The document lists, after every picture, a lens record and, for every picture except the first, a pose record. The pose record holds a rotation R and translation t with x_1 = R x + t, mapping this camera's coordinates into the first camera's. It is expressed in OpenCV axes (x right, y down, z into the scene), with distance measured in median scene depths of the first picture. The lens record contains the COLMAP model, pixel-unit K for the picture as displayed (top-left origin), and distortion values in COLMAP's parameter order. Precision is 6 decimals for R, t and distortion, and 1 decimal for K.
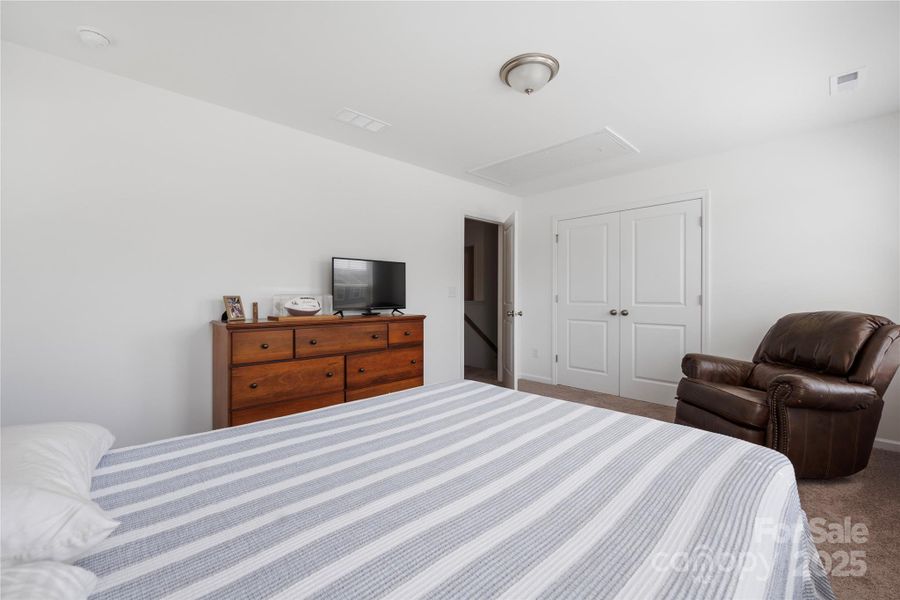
lens RADIAL K [[366.2, 0, 450.0], [0, 366.2, 300.0], [0, 0, 1]] dist [-0.001843, -0.000001]
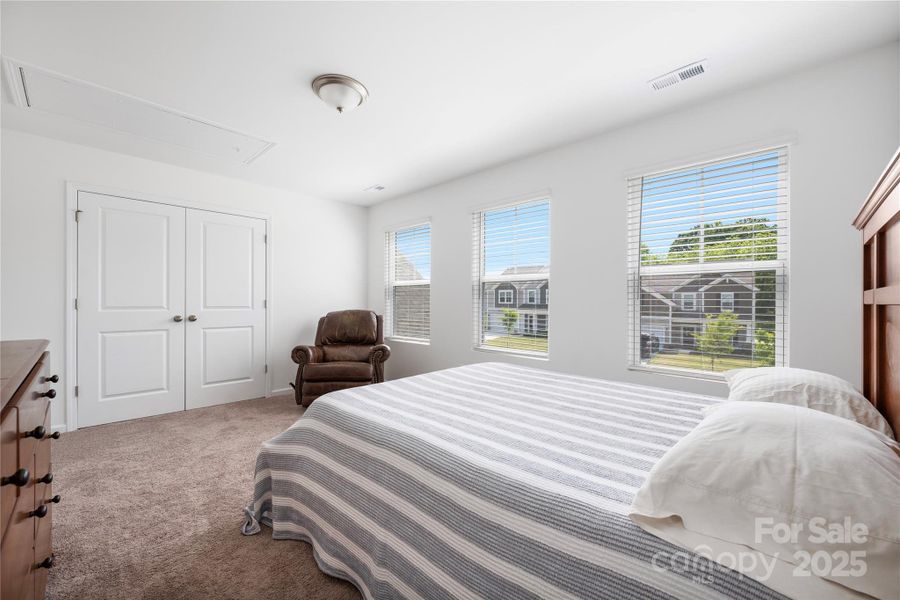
lens RADIAL K [[366.2, 0, 450.0], [0, 366.2, 300.0], [0, 0, 1]] dist [-0.001843, -0.000001]
pose [[-0.006472, -0.001464, 0.999978, -0.465819], [0.005580, 0.999983, 0.001500, -0.009956], [-0.999963, 0.005590, -0.006464, 0.354559]]
